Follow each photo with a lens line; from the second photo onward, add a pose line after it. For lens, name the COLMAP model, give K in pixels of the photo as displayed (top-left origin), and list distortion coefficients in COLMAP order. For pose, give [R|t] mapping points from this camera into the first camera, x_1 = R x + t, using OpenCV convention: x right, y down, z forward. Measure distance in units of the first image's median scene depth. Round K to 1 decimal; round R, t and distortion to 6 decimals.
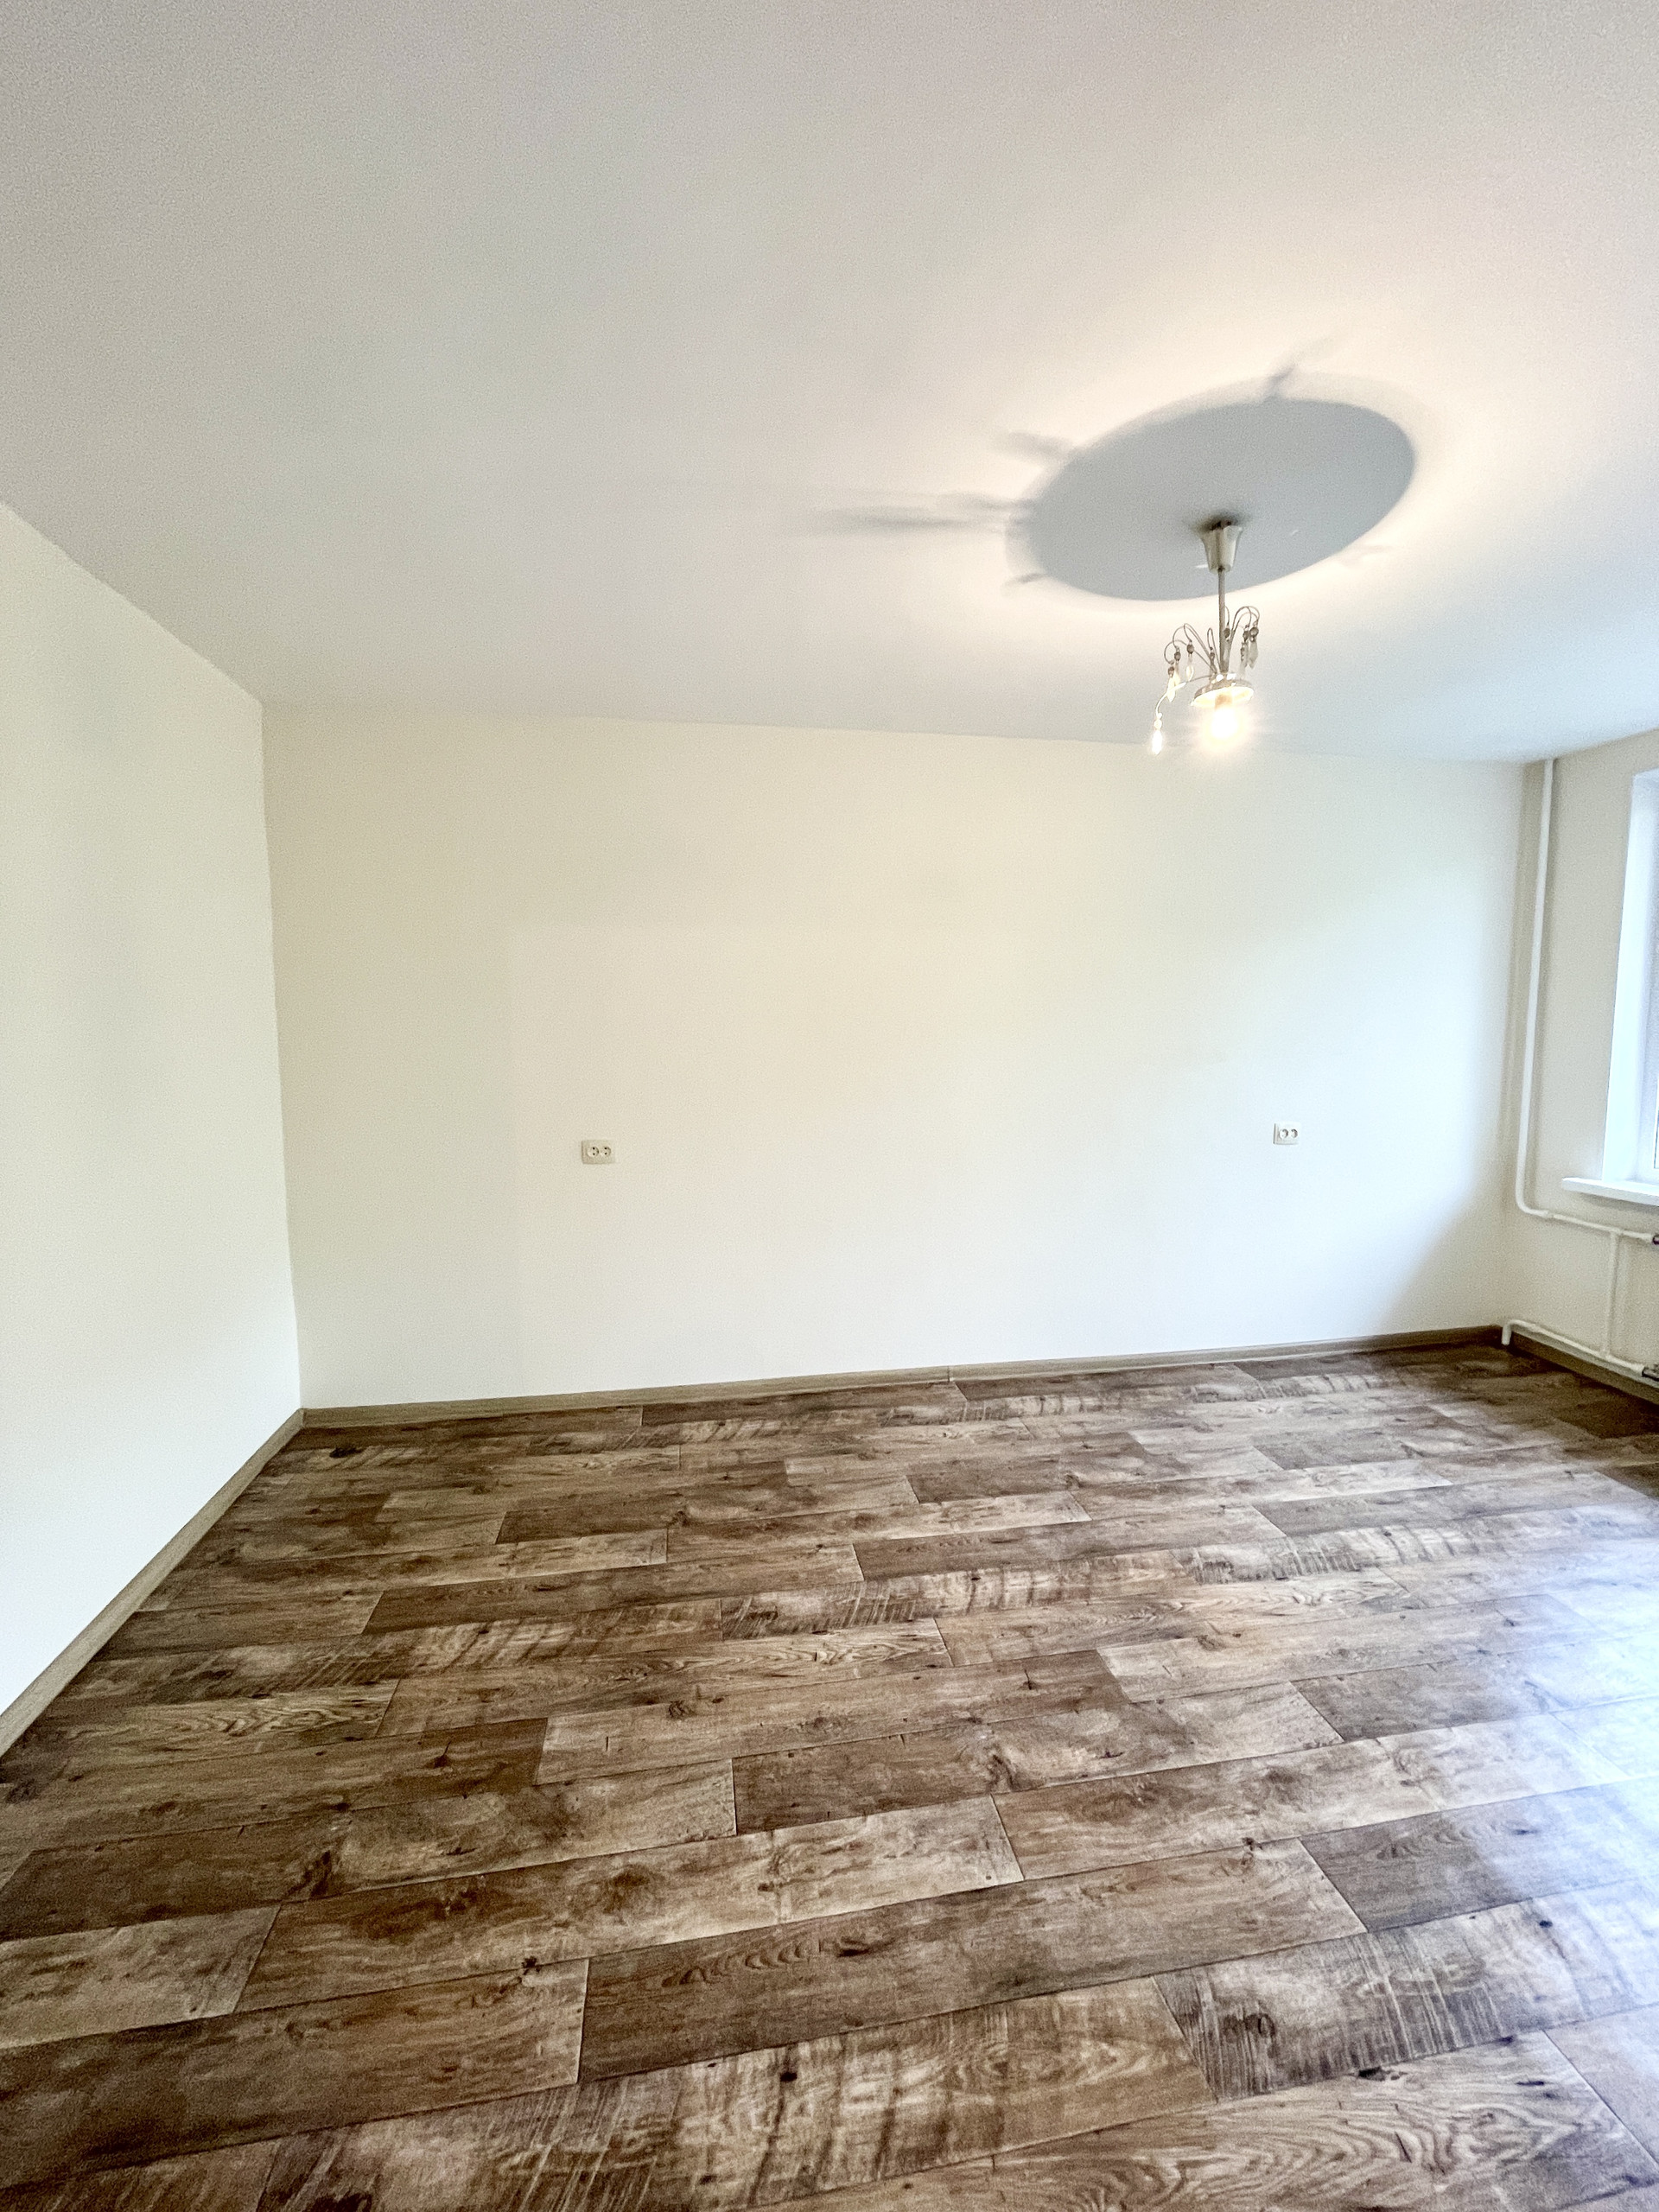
lens RADIAL K [[882.6, 0, 841.9], [0, 882.6, 1100.8], [0, 0, 1]] dist [-0.003446, 0.000021]
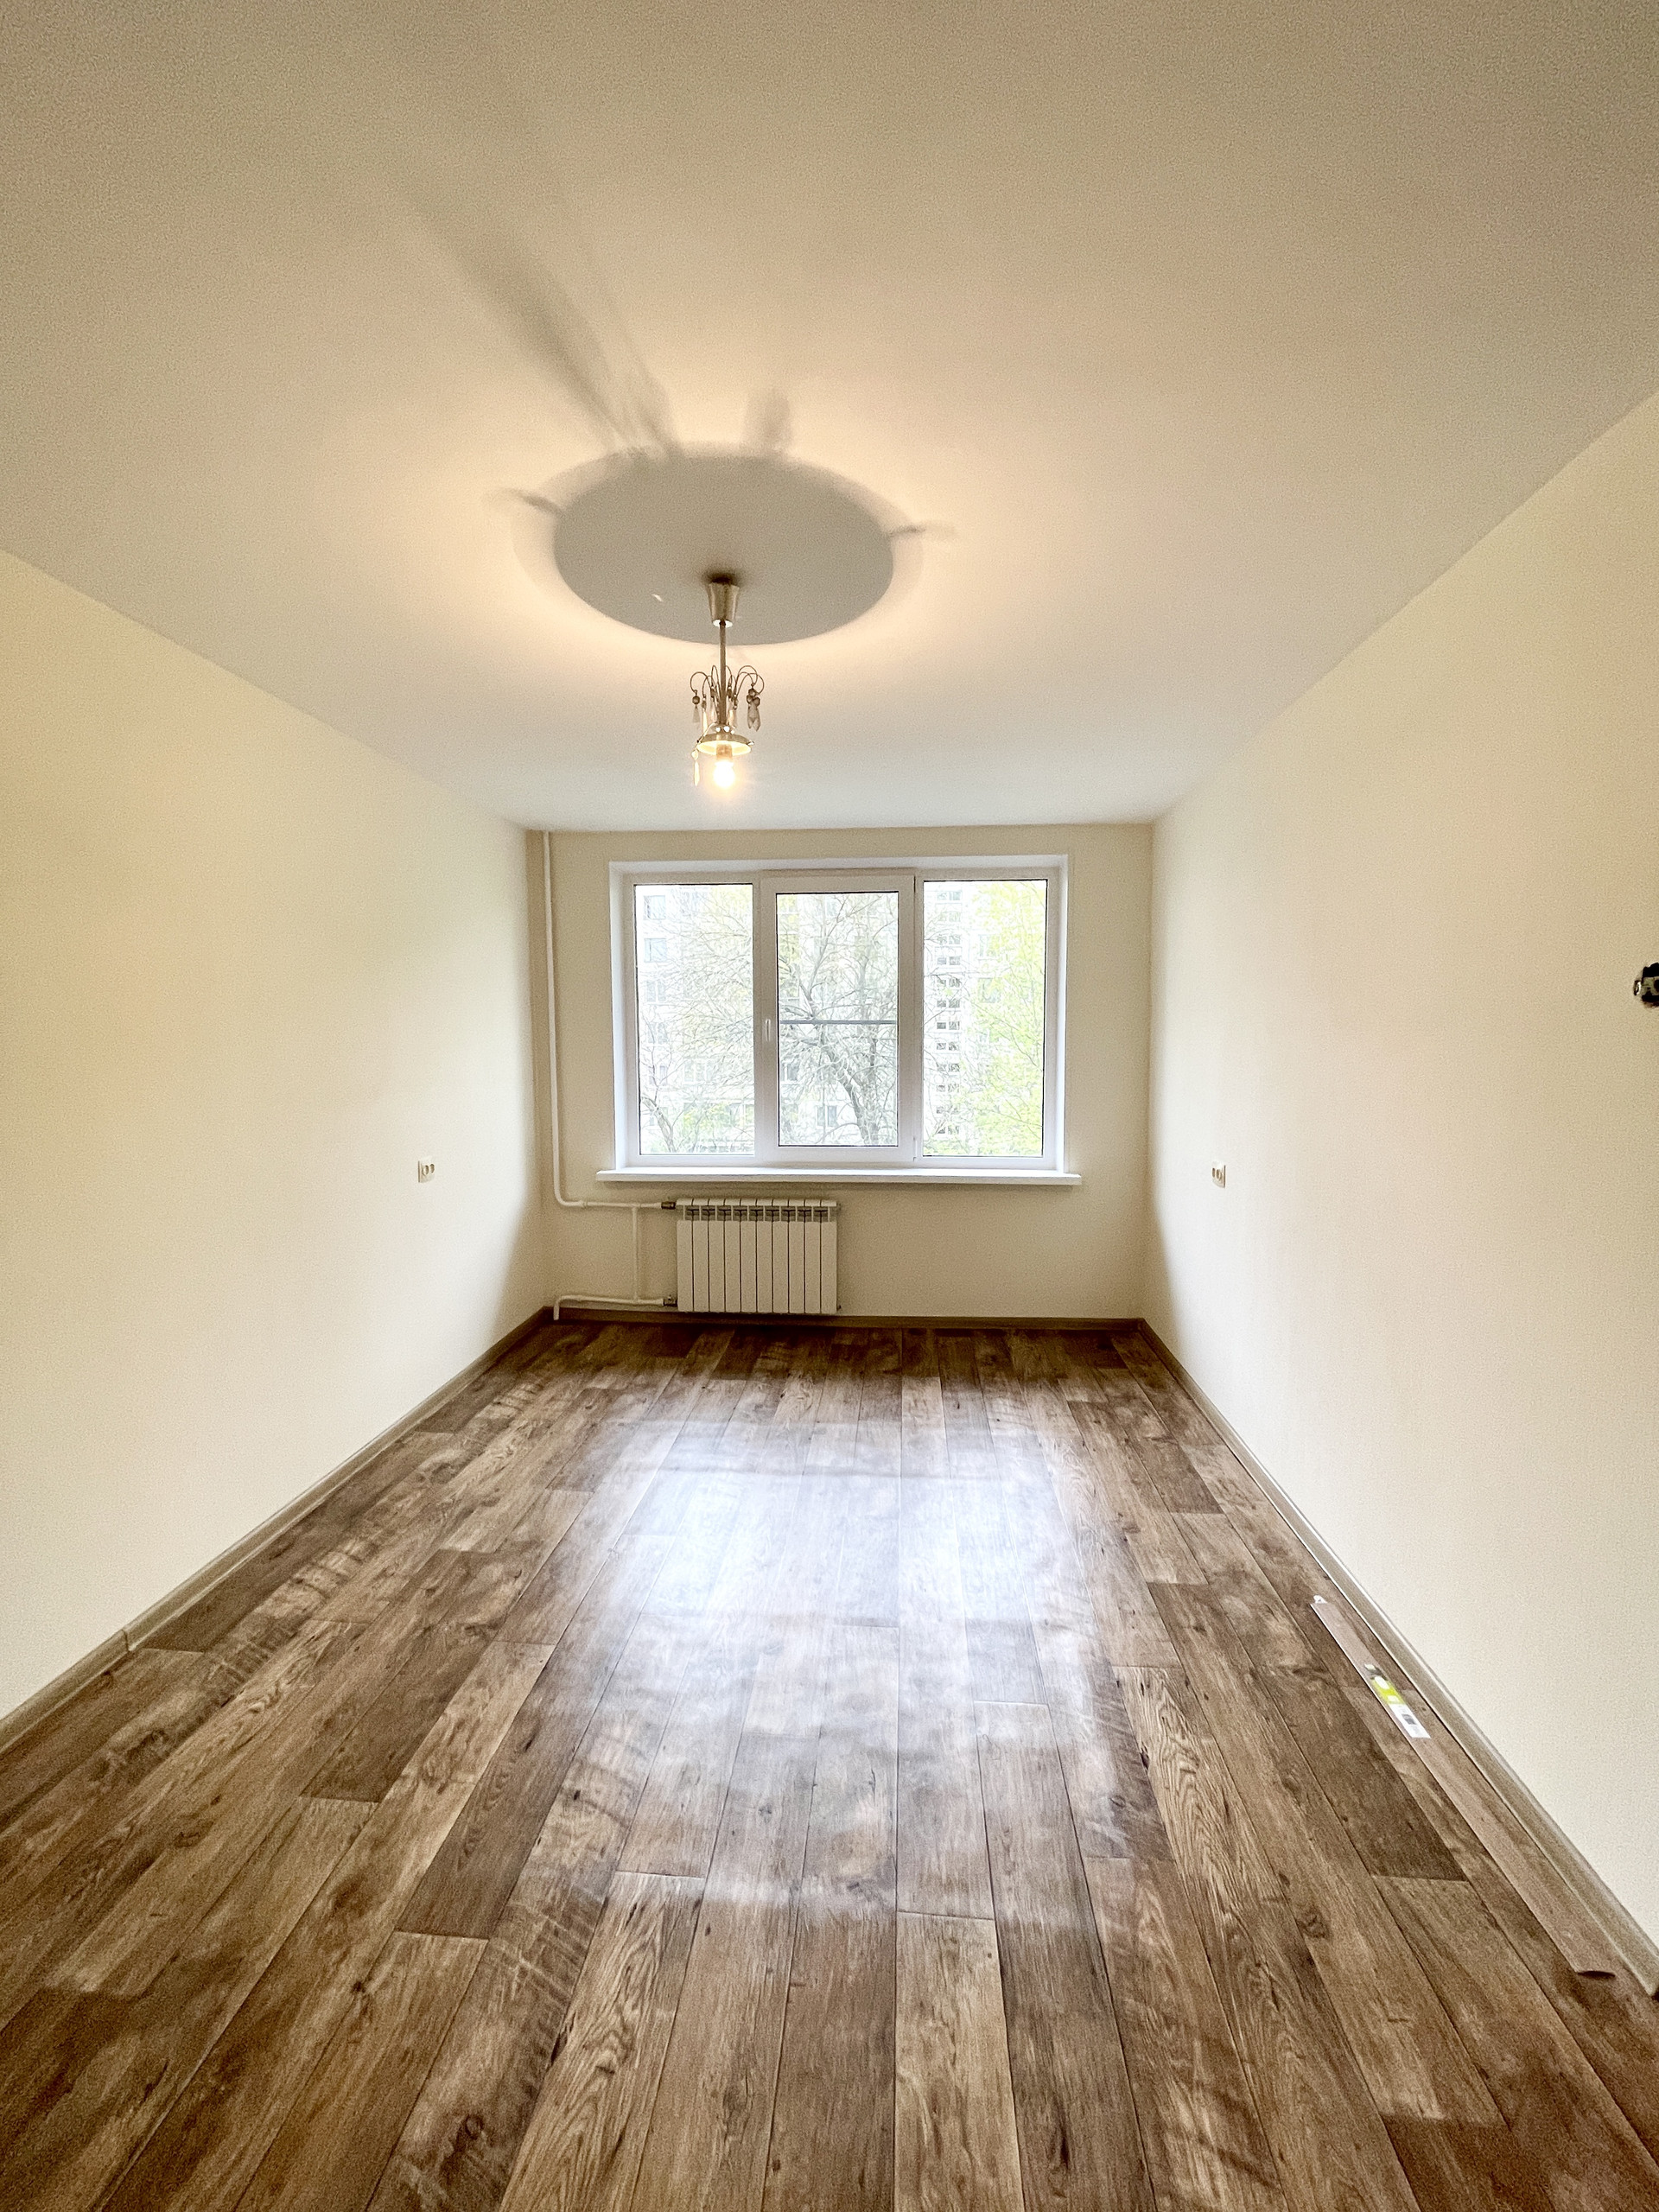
lens RADIAL K [[882.6, 0, 837.4], [0, 882.6, 1083.0], [0, 0, 1]] dist [-0.003446, 0.000021]
pose [[0.252928, -0.042996, 0.966529, -0.594711], [0.087217, 0.995958, 0.021481, -0.070391], [-0.963546, 0.078864, 0.255656, 0.664177]]
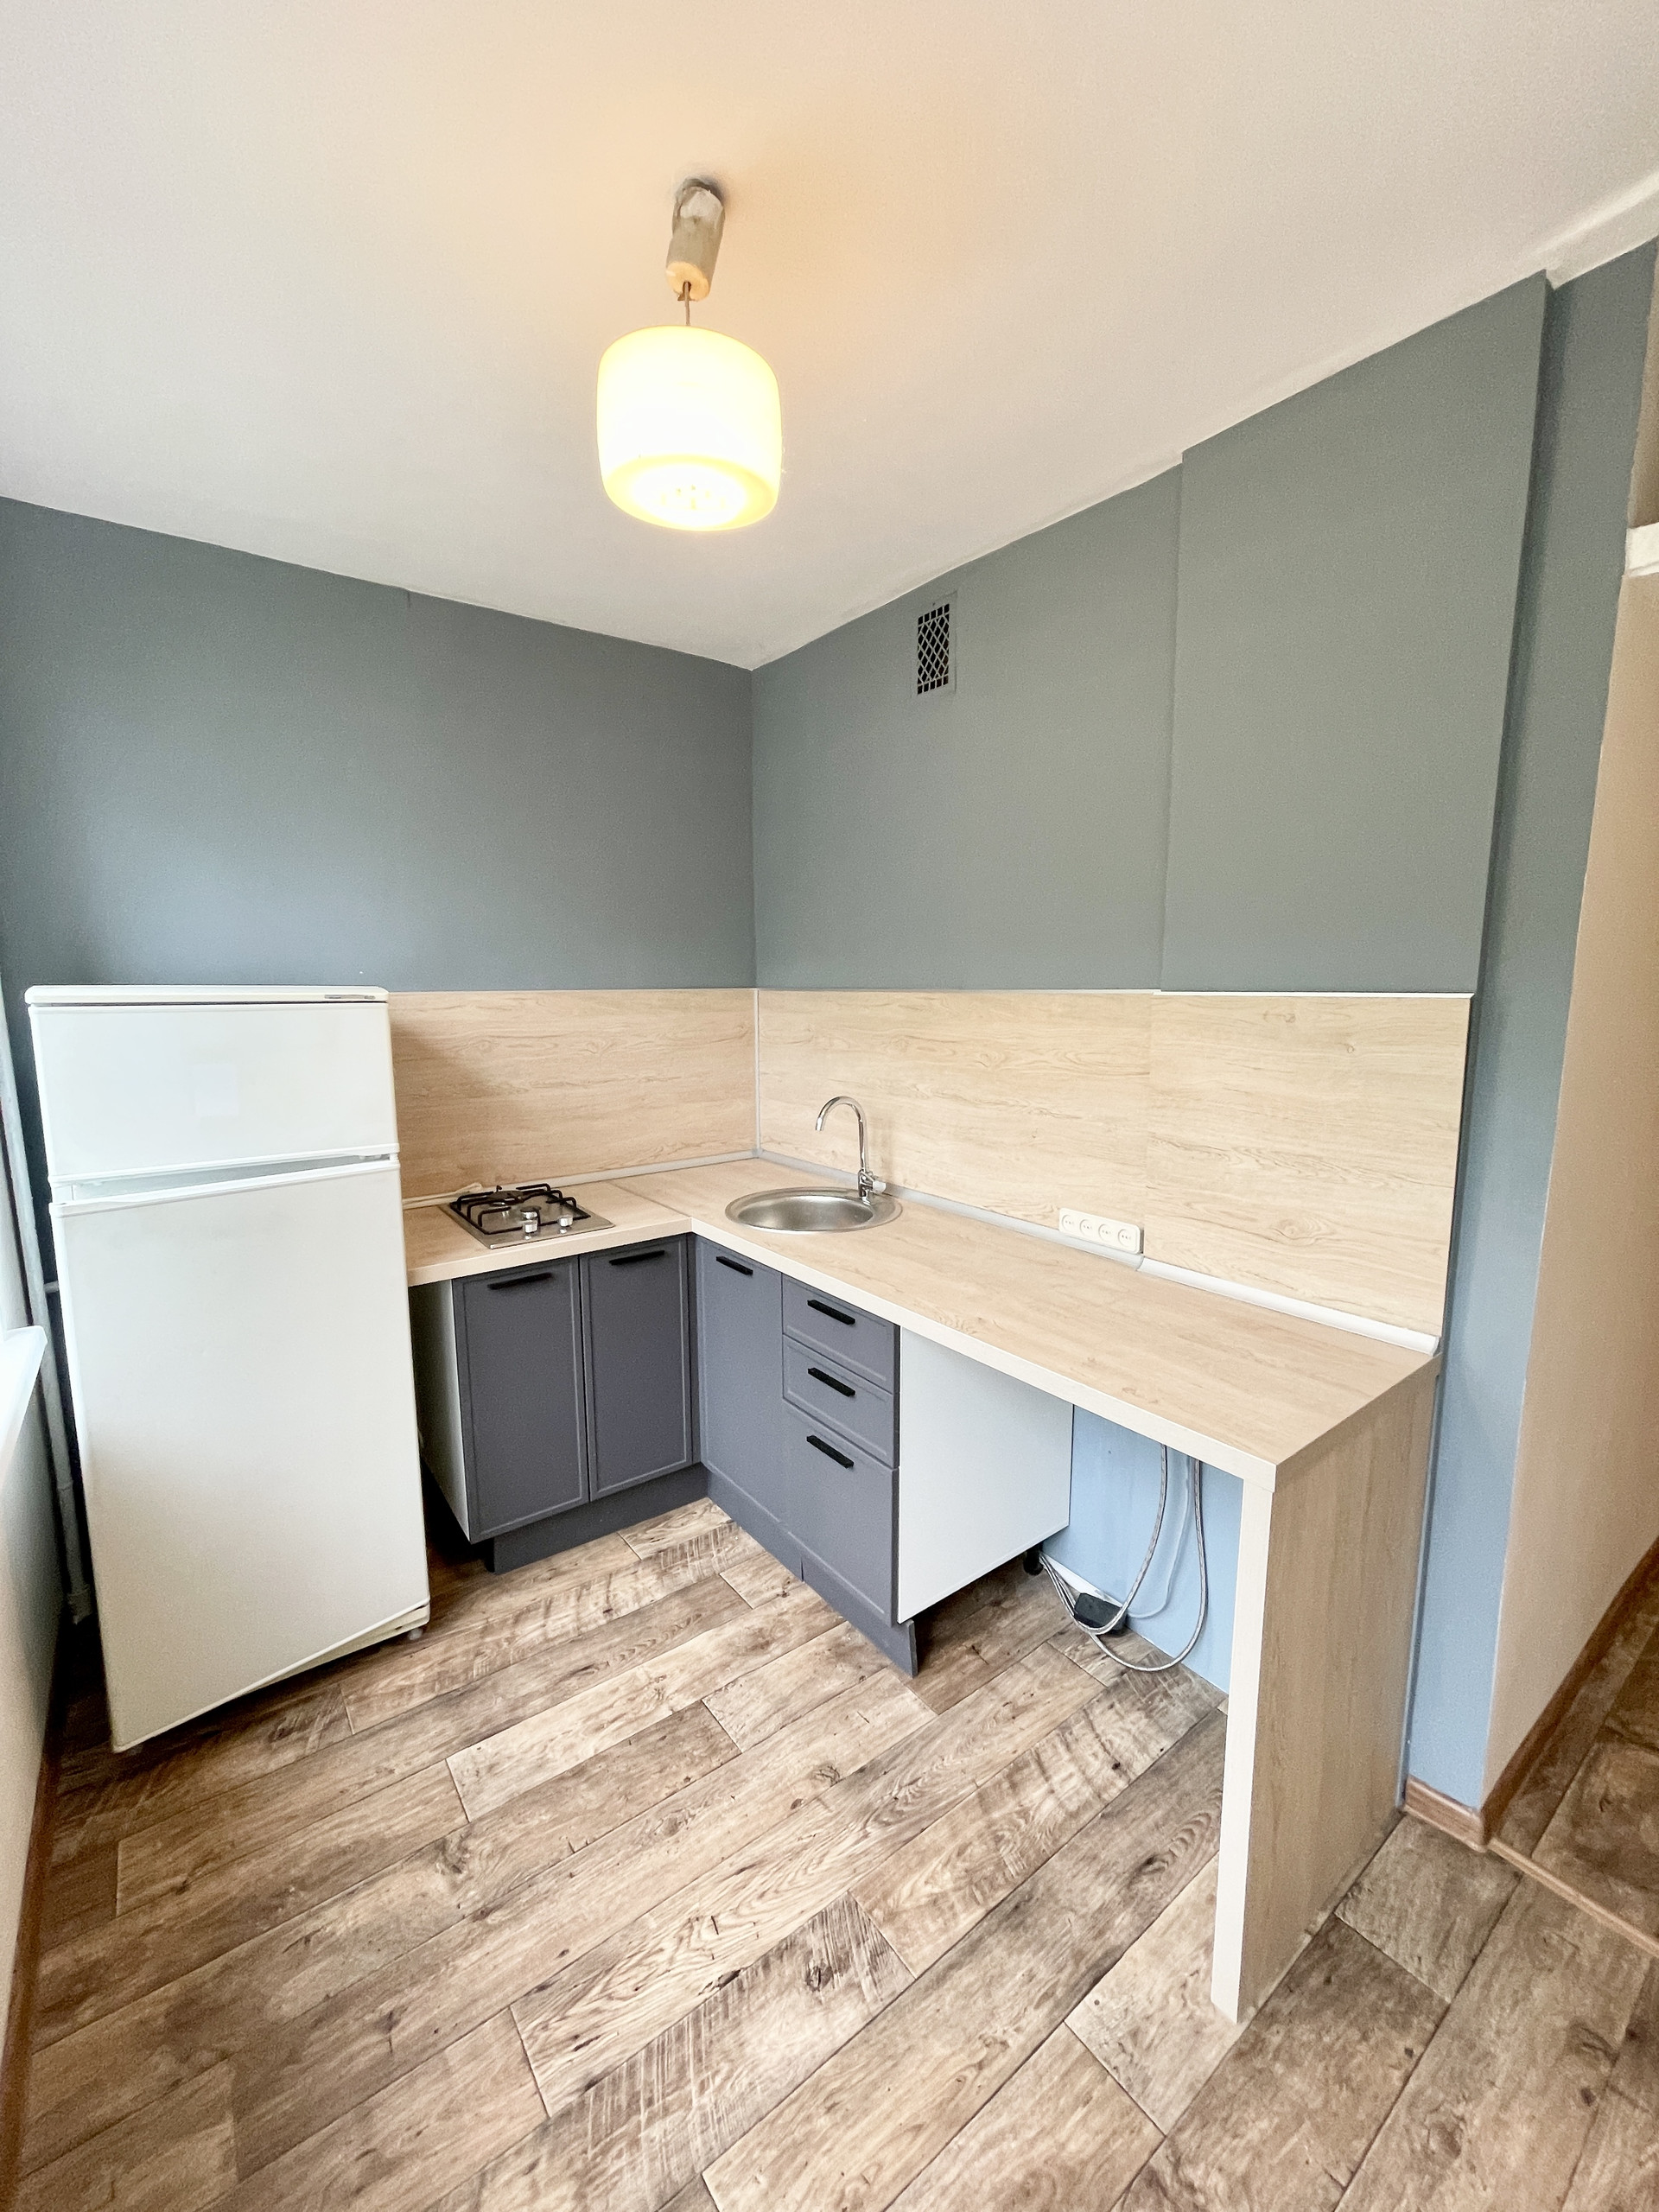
lens RADIAL K [[882.6, 0, 810.4], [0, 882.6, 1101.1], [0, 0, 1]] dist [-0.003446, 0.000021]
pose [[-0.898101, 0.052470, -0.436649, 0.186084], [-0.045063, 0.976652, 0.210046, -0.173083], [0.437475, 0.208319, -0.874768, 1.604869]]
